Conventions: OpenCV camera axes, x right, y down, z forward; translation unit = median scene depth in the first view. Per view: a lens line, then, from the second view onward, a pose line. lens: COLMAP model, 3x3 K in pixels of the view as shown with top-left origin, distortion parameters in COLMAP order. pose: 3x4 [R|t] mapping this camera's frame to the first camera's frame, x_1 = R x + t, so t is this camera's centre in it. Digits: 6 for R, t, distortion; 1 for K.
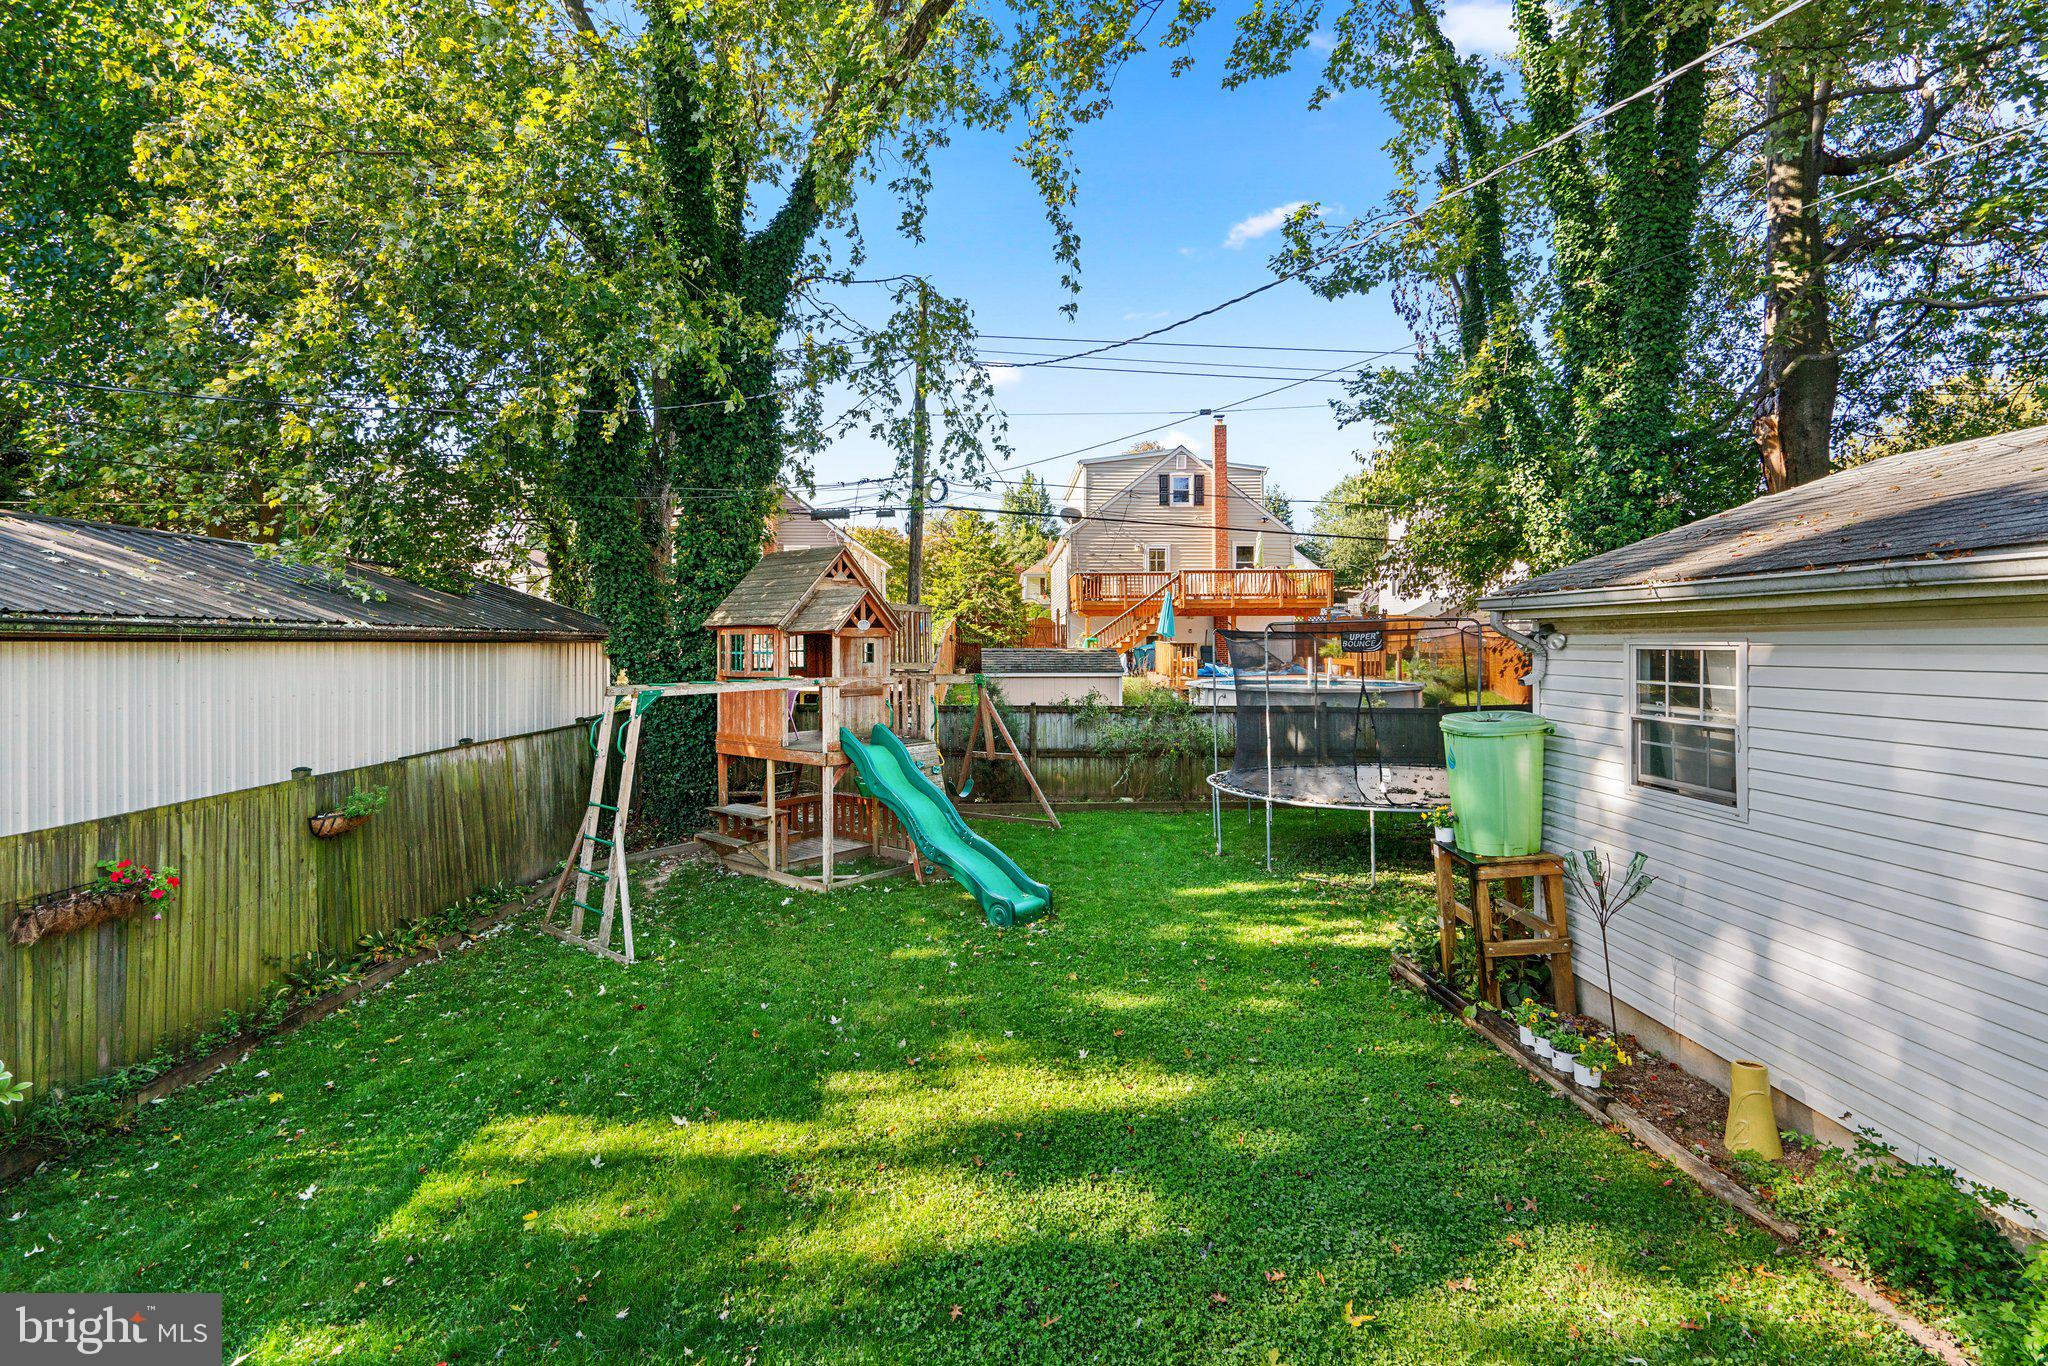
lens RADIAL K [[949.4, 0, 1019.0], [0, 949.4, 648.5], [0, 0, 1]] dist [-0.008297, 0.000516]
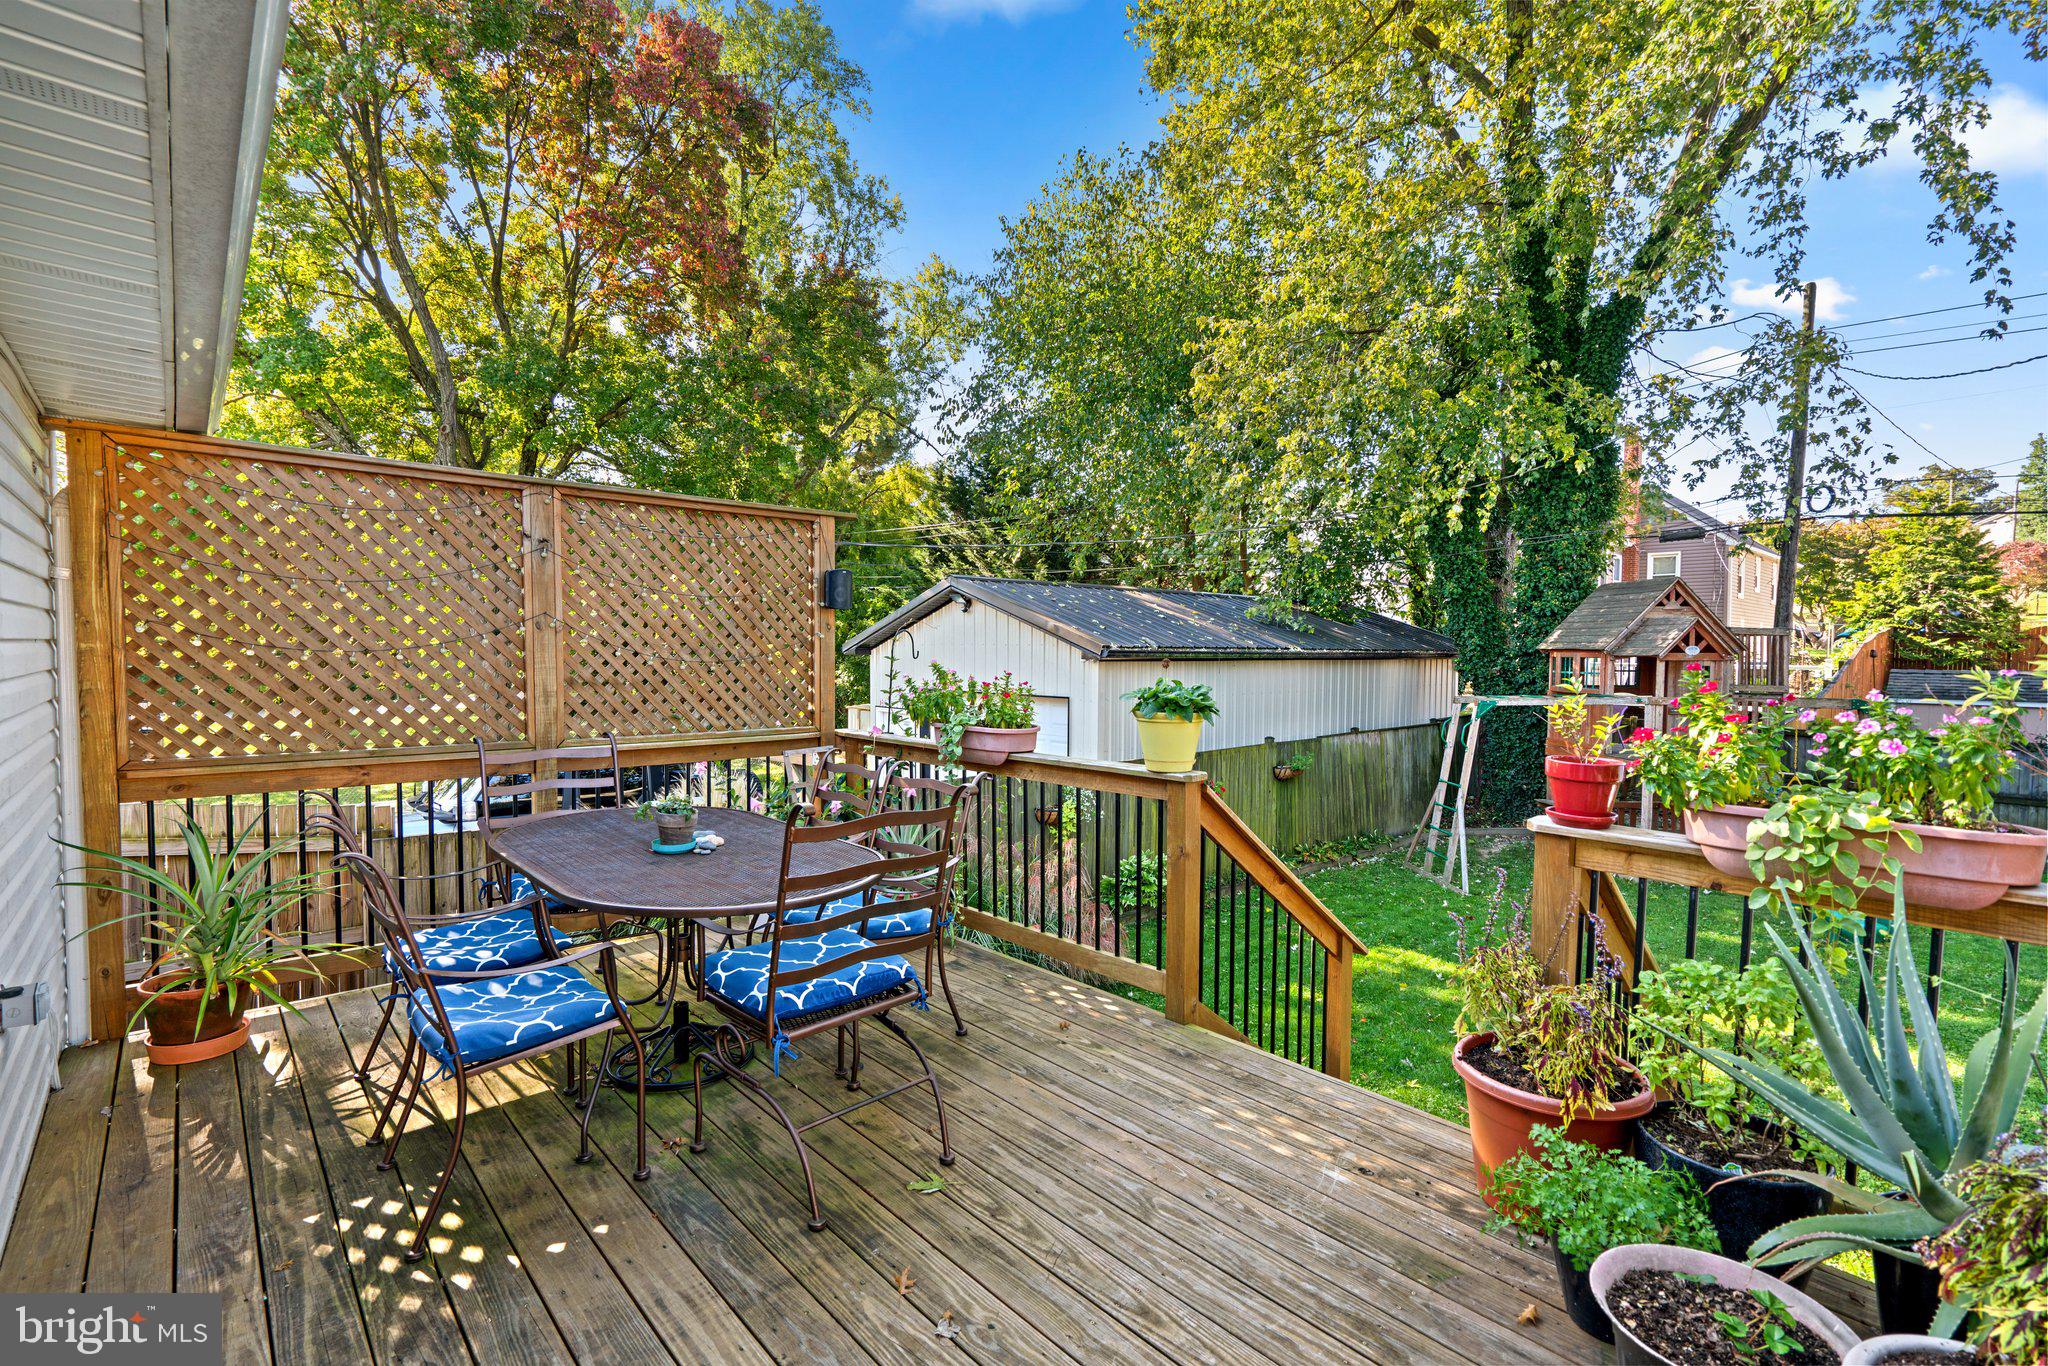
lens RADIAL K [[948.6, 0, 1024.0], [0, 948.6, 683.0], [0, 0, 1]] dist [-0.002626, 0.000212]
pose [[0.669317, 0.035752, -0.742117, 0.125123], [-0.013207, 0.999256, 0.036228, -0.015590], [0.742860, -0.014446, 0.669291, -0.288422]]
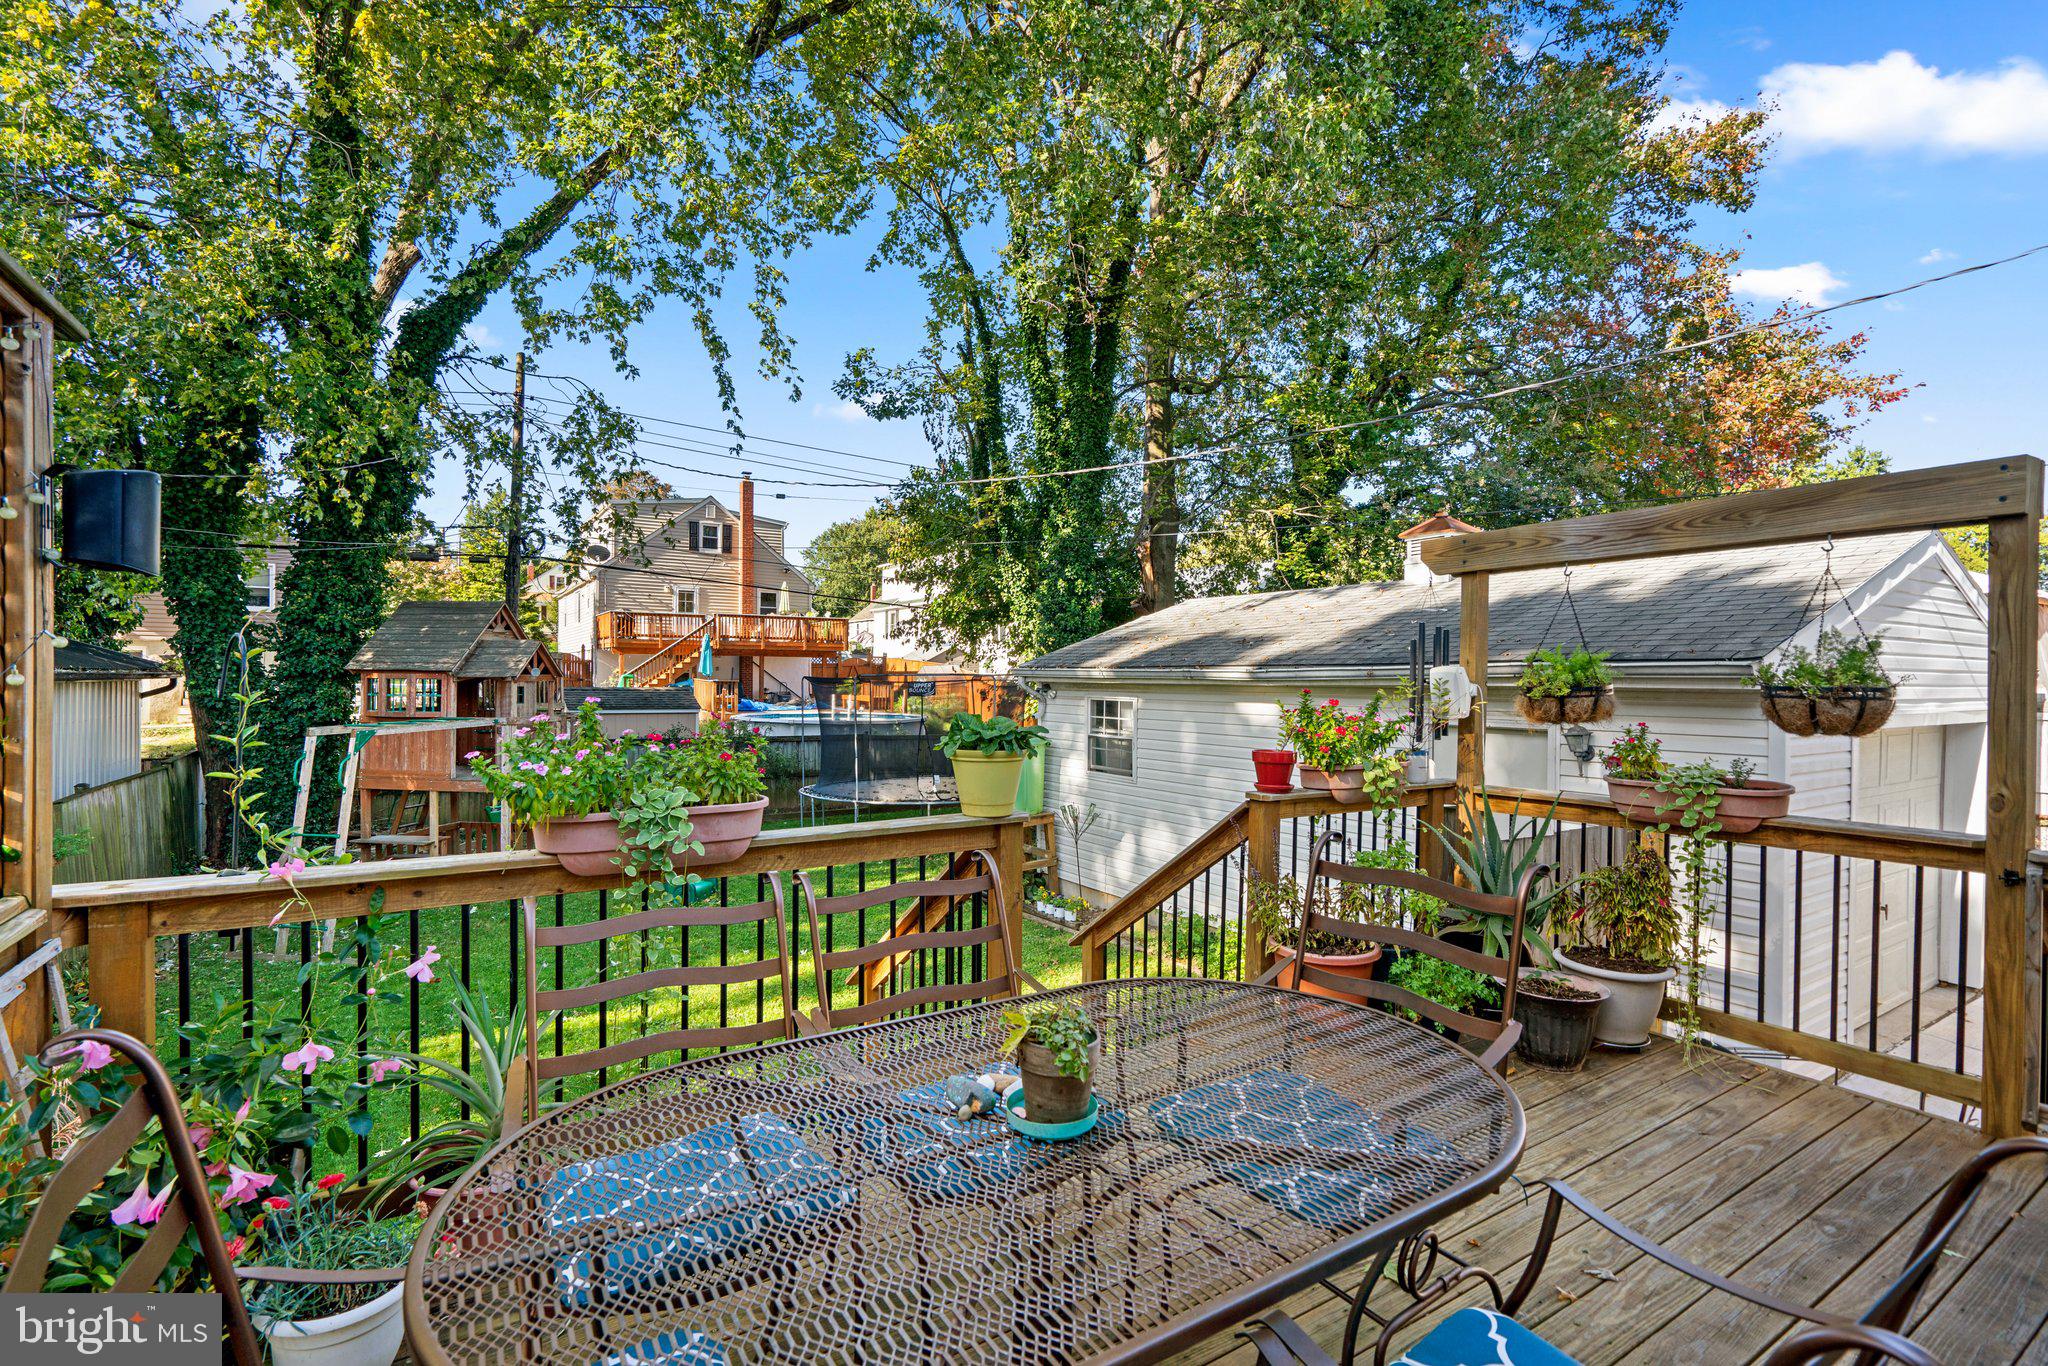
lens RADIAL K [[948.6, 0, 1024.0], [0, 948.6, 683.0], [0, 0, 1]] dist [-0.002626, 0.000212]
pose [[0.855114, 0.008928, 0.518363, -0.238539], [-0.009887, 0.999951, -0.000913, -0.015359], [-0.518345, -0.004345, 0.855160, -0.298387]]
